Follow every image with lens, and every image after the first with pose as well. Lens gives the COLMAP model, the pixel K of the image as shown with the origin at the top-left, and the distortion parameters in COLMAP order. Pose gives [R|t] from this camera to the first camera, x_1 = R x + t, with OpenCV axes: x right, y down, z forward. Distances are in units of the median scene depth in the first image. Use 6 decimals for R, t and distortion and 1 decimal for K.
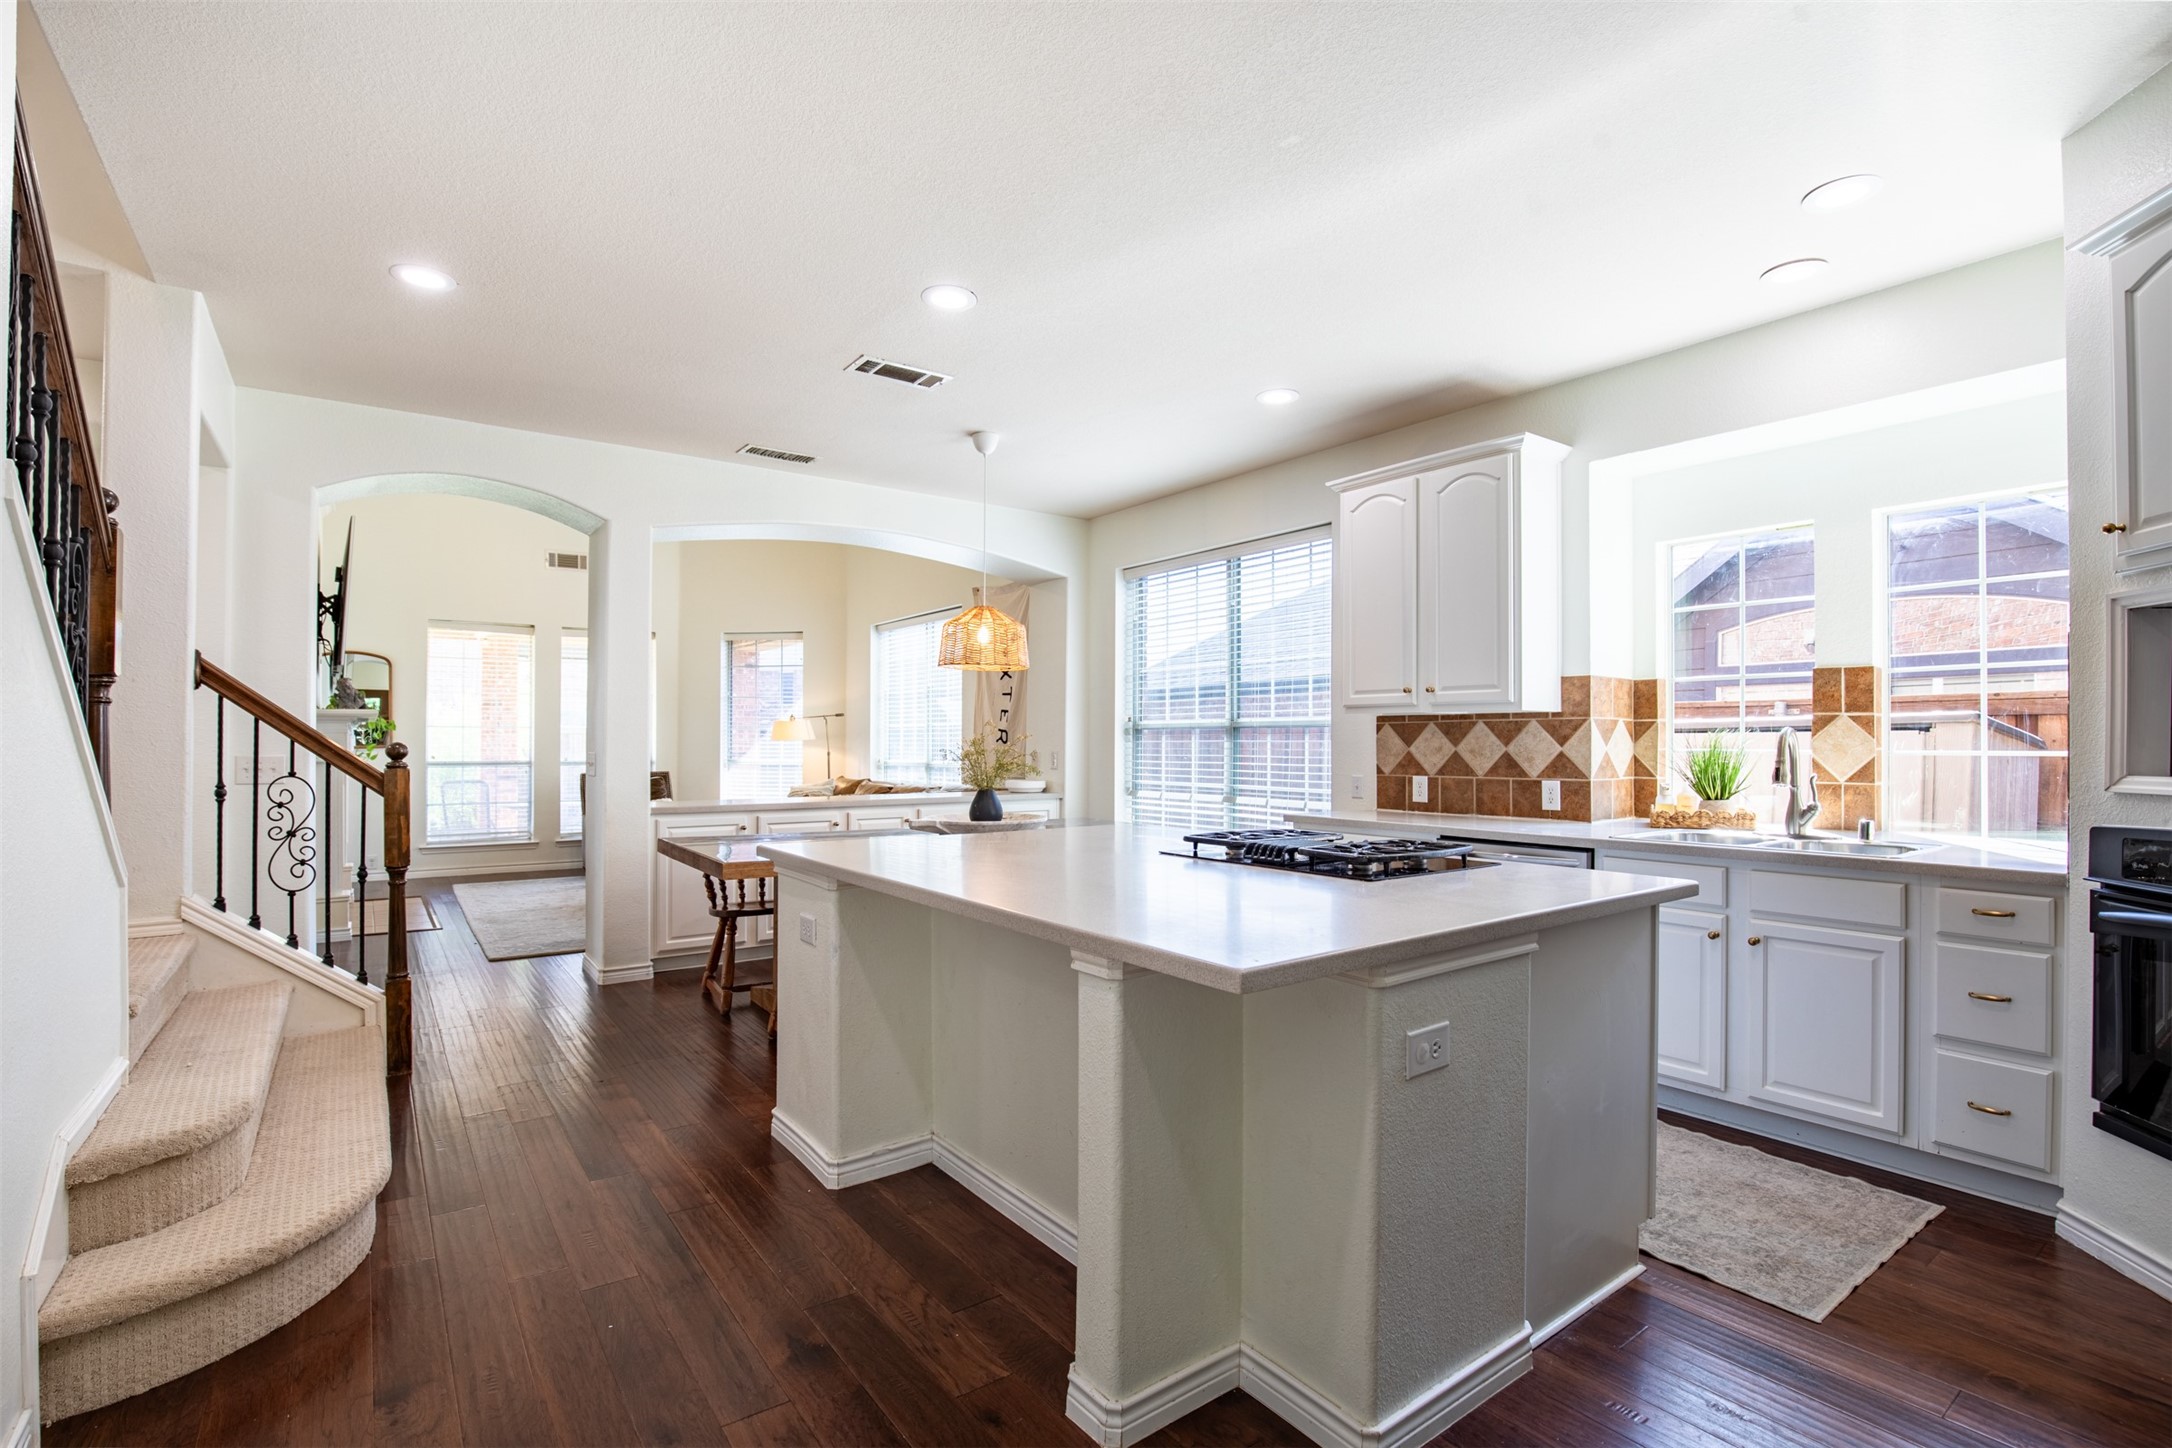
lens RADIAL K [[1001.6, 0, 1085.8], [0, 1001.6, 733.2], [0, 0, 1]] dist [-0.031594, 0.002074]
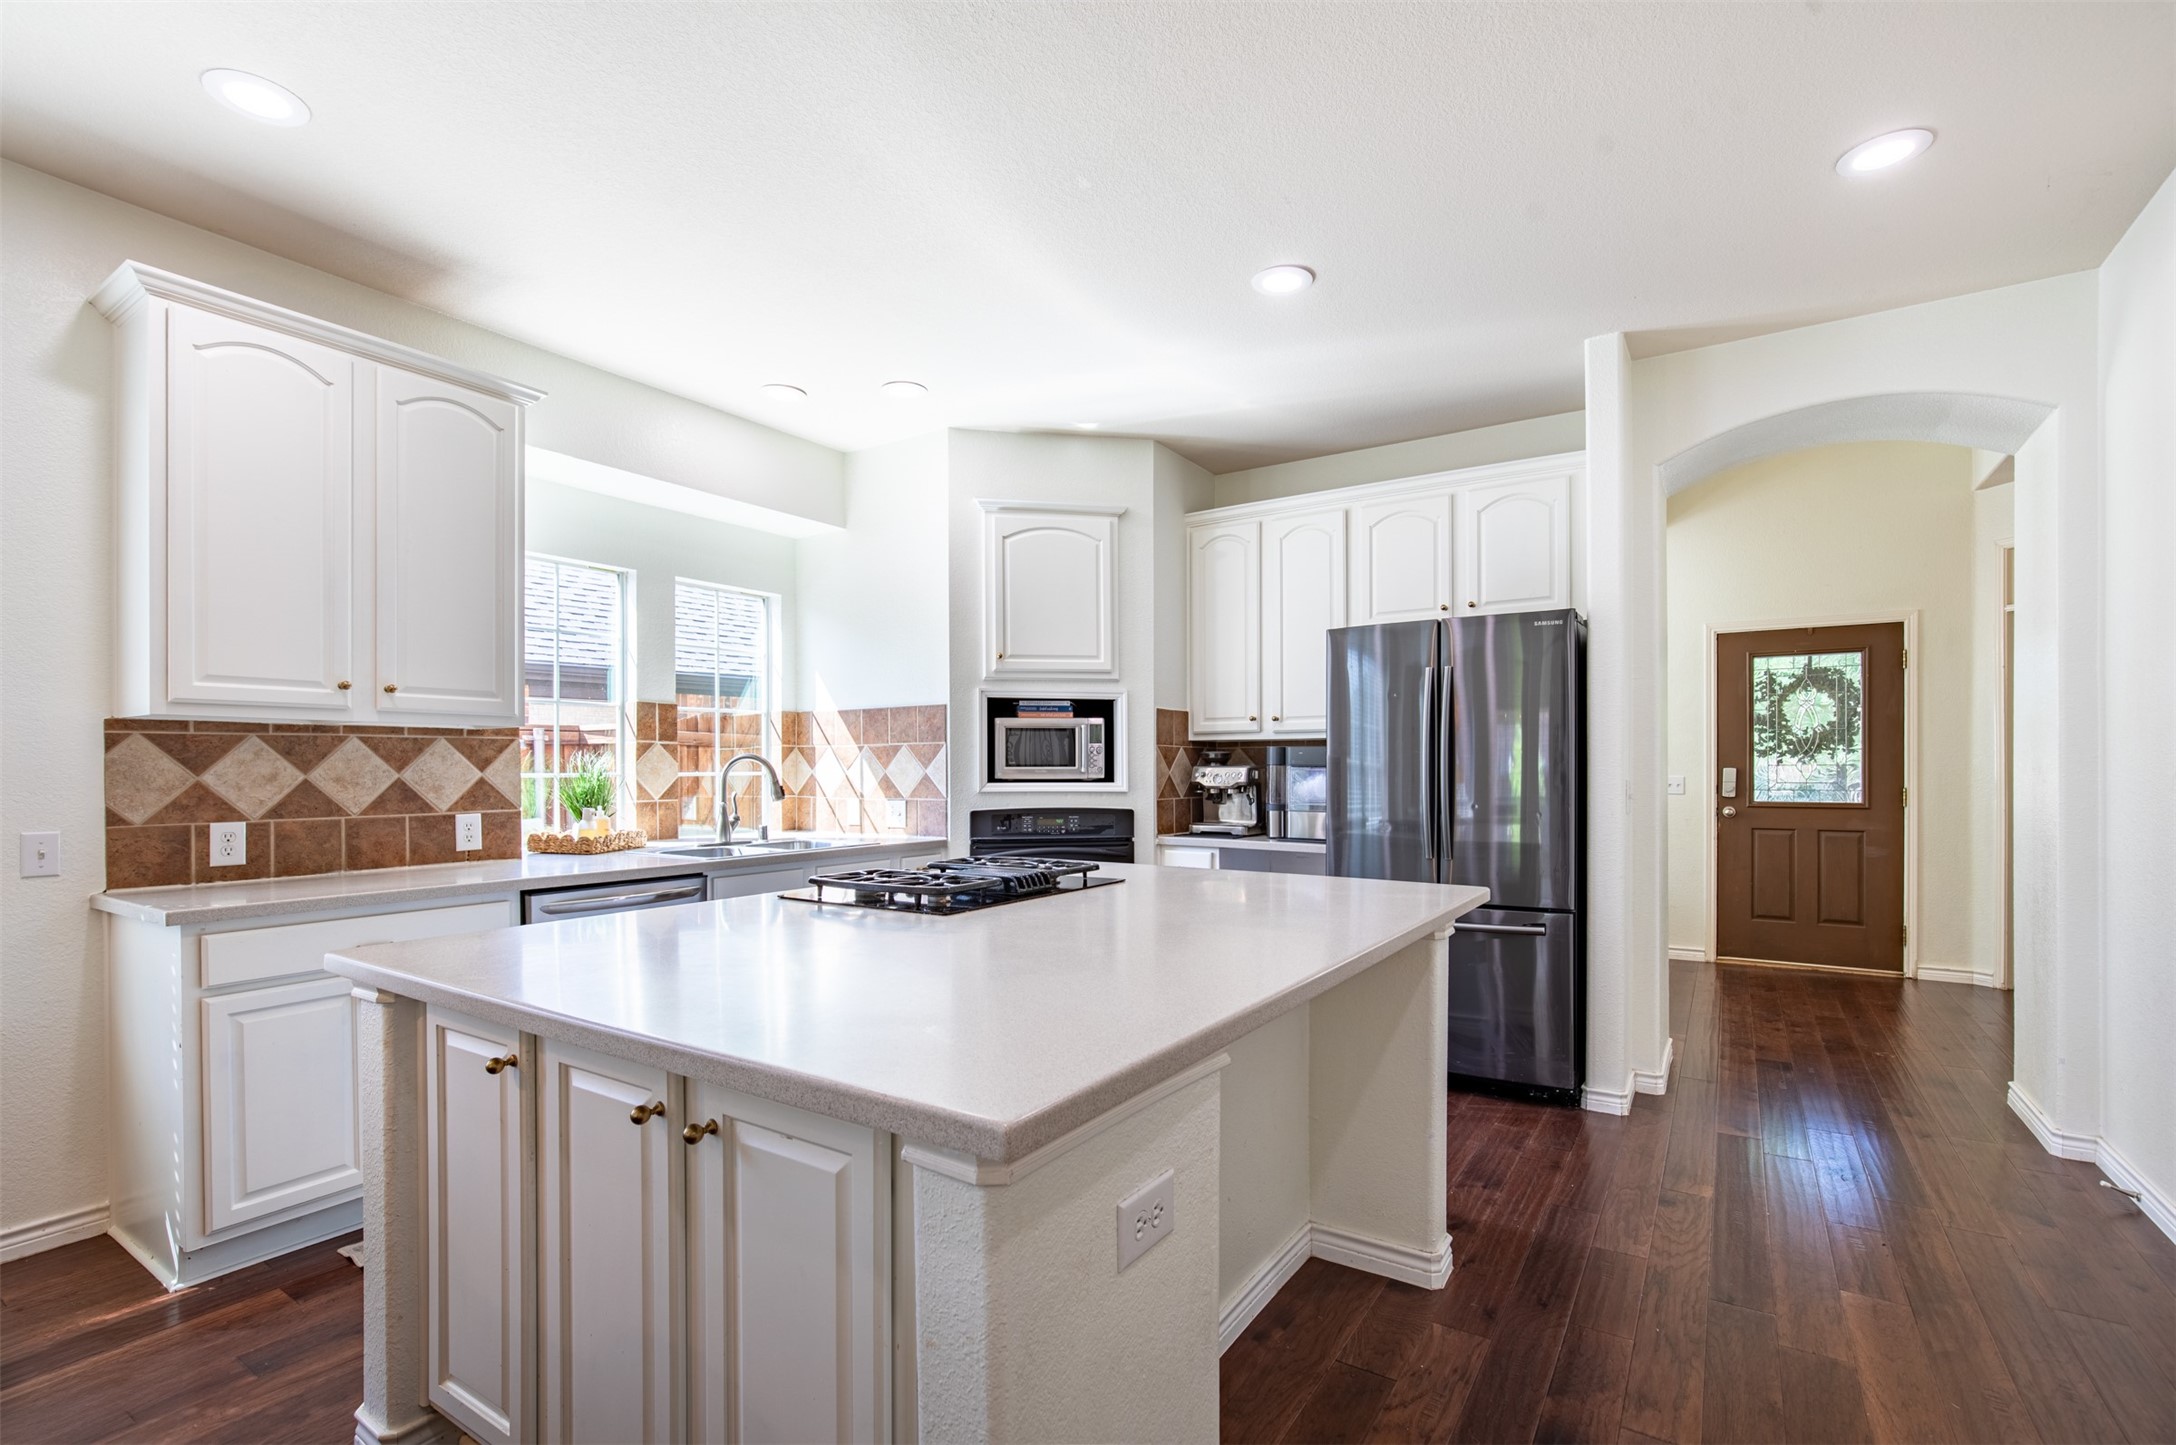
lens RADIAL K [[978.4, 0, 1087.8], [0, 978.4, 769.9], [0, 0, 1]] dist [-0.013505, 0.000689]
pose [[-0.348336, -0.005932, 0.937351, -0.442889], [-0.008705, 0.999957, 0.003093, 0.005075], [-0.937329, -0.007083, -0.348373, 0.793709]]
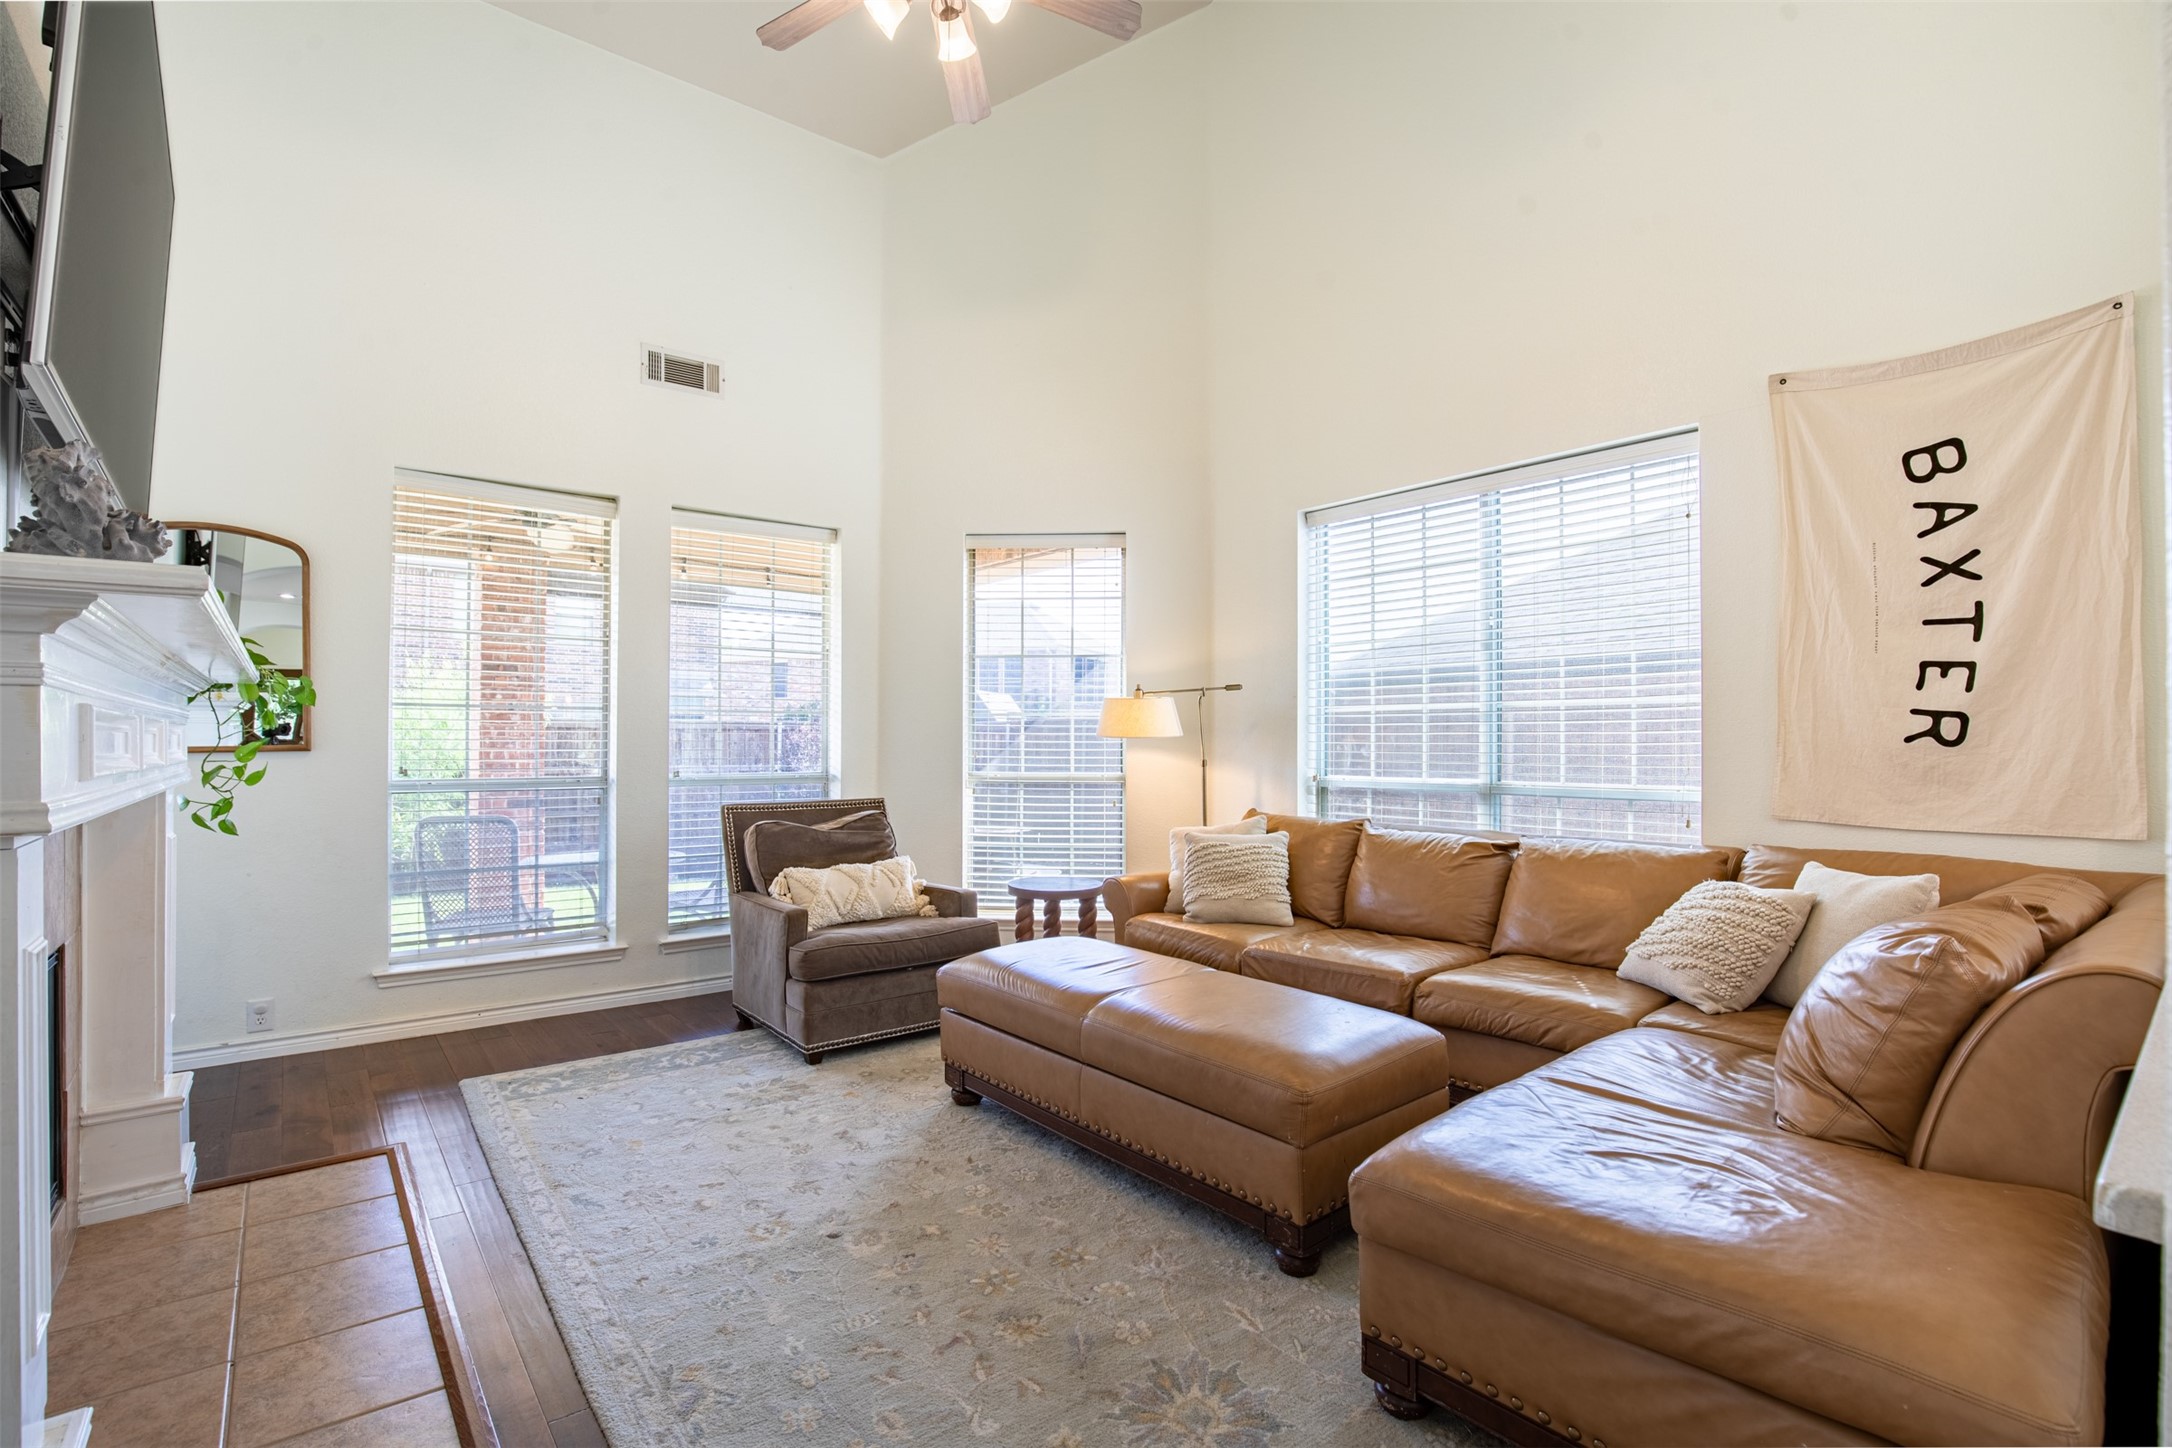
lens RADIAL K [[1001.6, 0, 1085.8], [0, 1001.6, 733.2], [0, 0, 1]] dist [-0.031594, 0.002074]
pose [[0.998859, 0.004366, 0.047552, -0.797044], [-0.004394, 0.999990, 0.000490, 0.011388], [-0.047549, -0.000698, 0.998869, 1.148924]]
